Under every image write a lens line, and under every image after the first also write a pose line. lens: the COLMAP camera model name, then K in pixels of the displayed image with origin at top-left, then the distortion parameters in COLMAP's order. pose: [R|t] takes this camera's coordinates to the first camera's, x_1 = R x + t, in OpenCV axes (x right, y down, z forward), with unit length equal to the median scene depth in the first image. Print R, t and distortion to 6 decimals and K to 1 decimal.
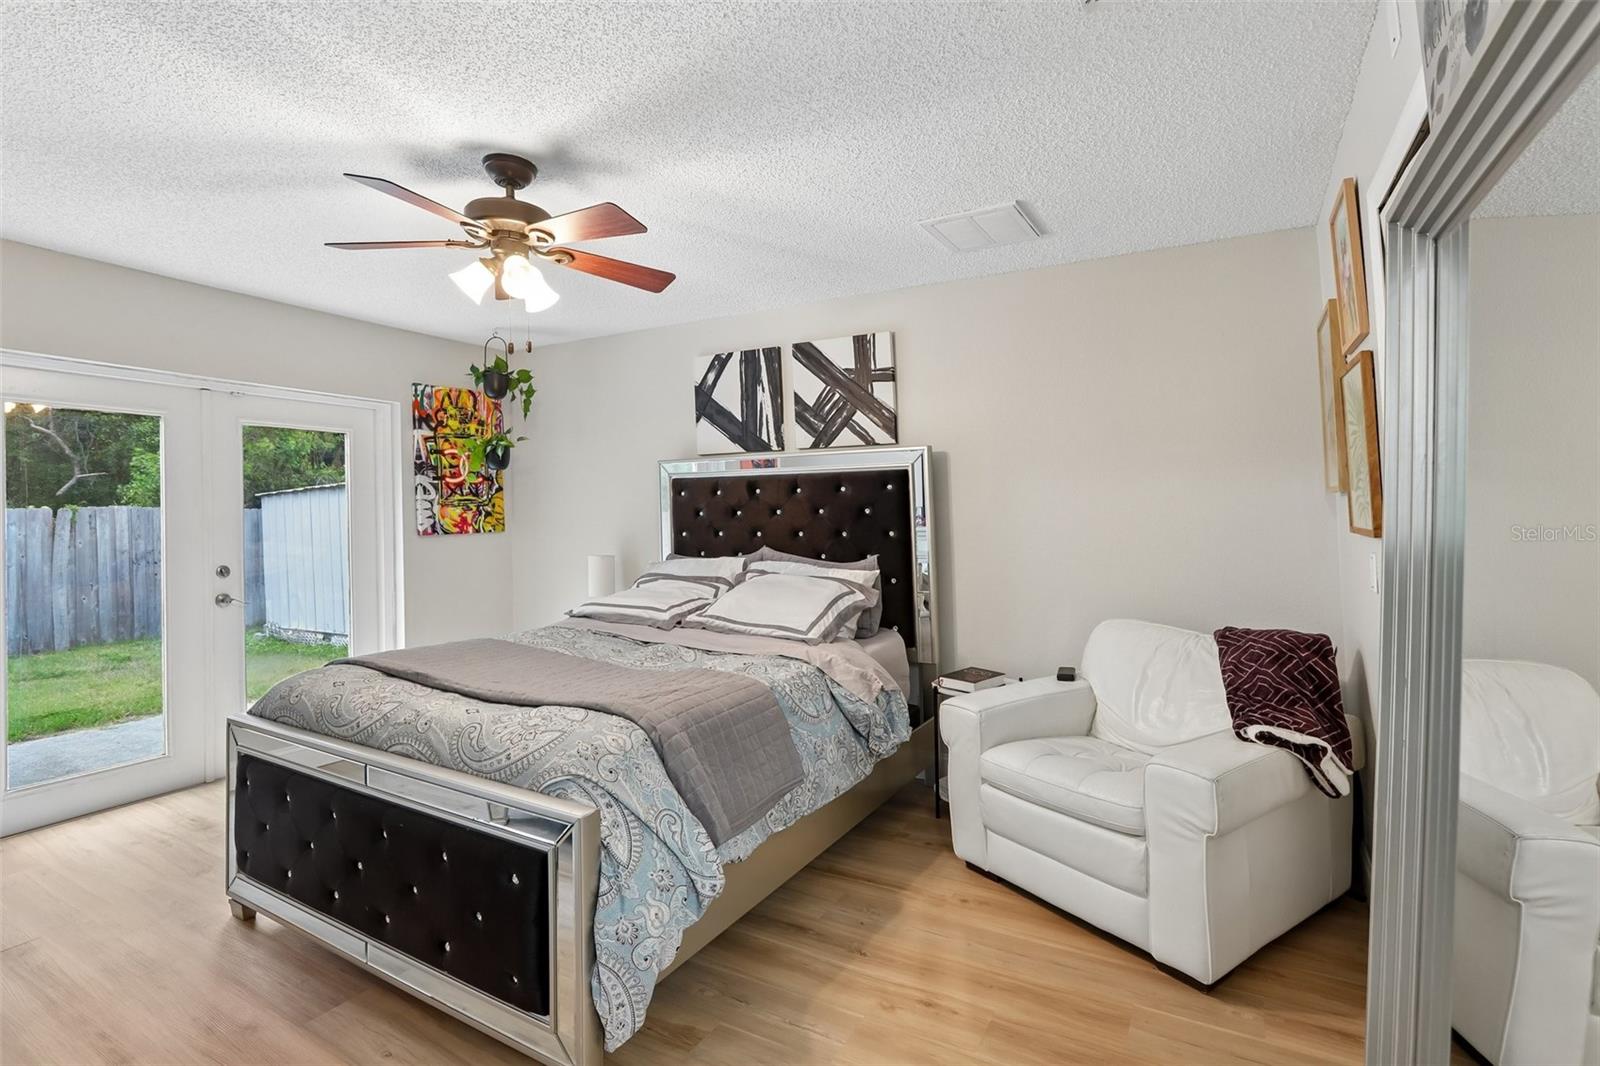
lens RADIAL K [[744.4, 0, 812.4], [0, 744.4, 530.9], [0, 0, 1]] dist [-0.038376, 0.011434]
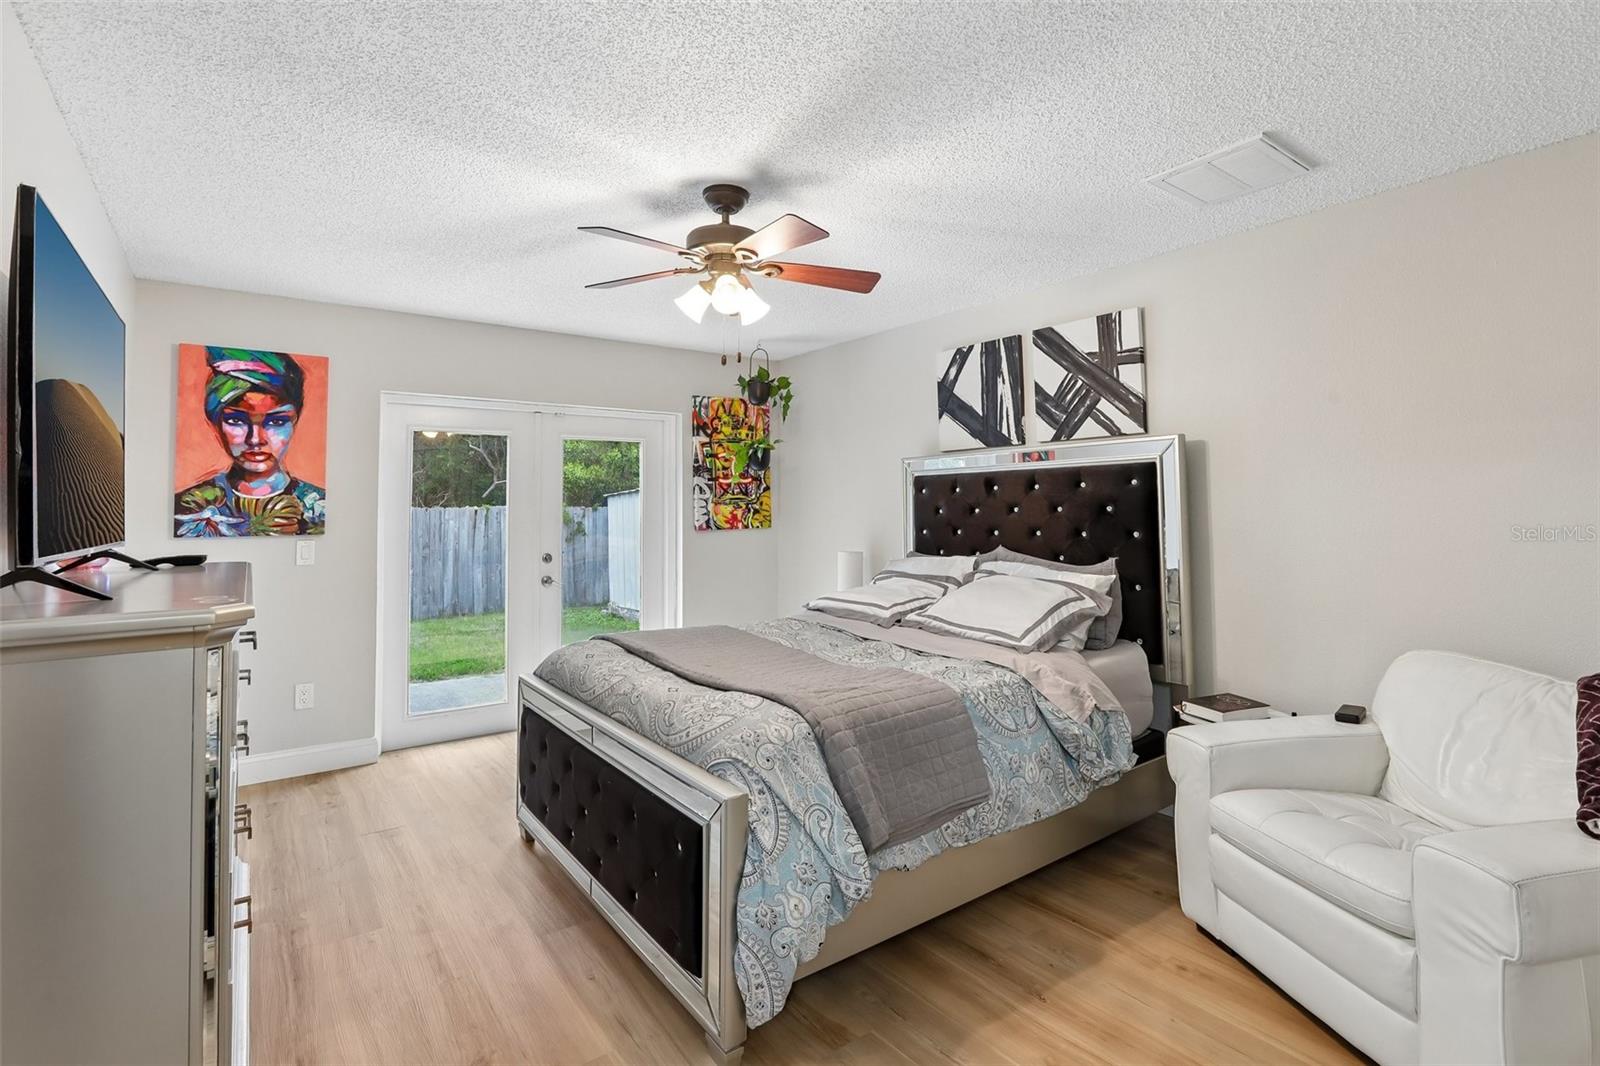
lens RADIAL K [[744.4, 0, 800.4], [0, 744.4, 522.6], [0, 0, 1]] dist [-0.038376, 0.011434]
pose [[0.911016, 0.006521, -0.412318, 0.106134], [-0.009207, 0.999947, -0.004528, -0.002579], [0.412267, 0.007921, 0.911029, 0.033986]]
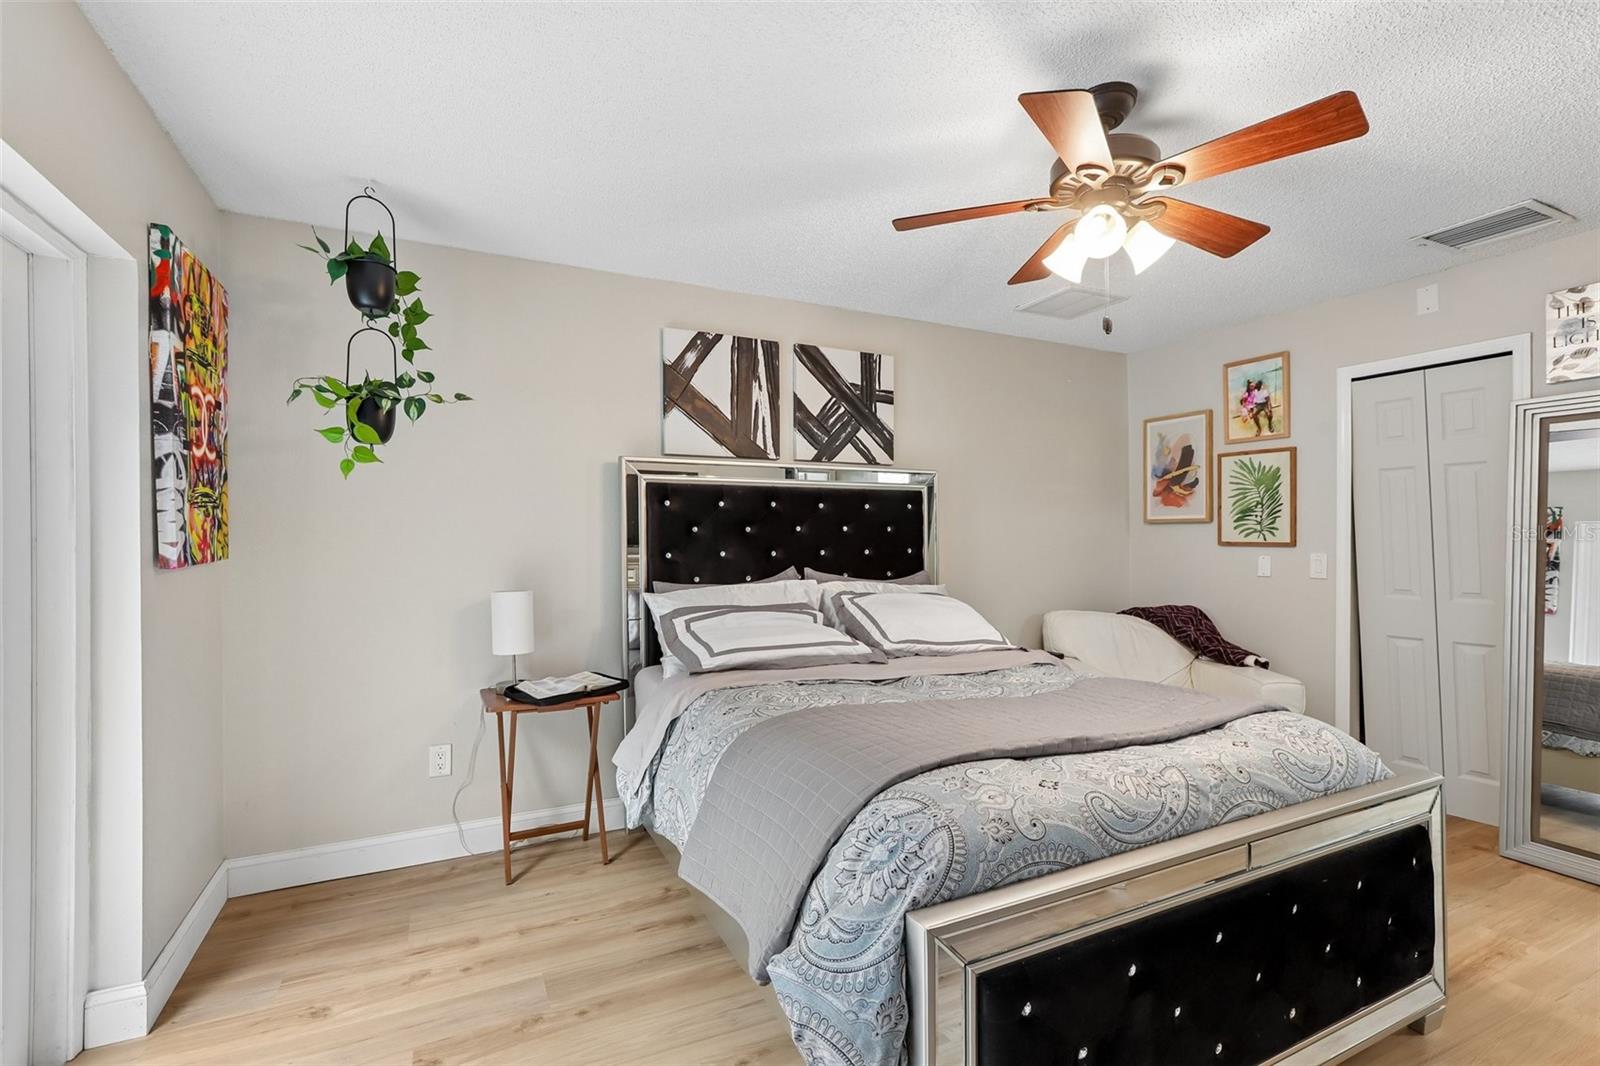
lens RADIAL K [[744.4, 0, 777.4], [0, 744.4, 560.6], [0, 0, 1]] dist [-0.038376, 0.011434]
pose [[0.573464, -0.016102, 0.819072, -0.900464], [0.017155, 0.999824, 0.007645, 0.006757], [-0.819051, 0.009667, 0.573639, 0.575397]]
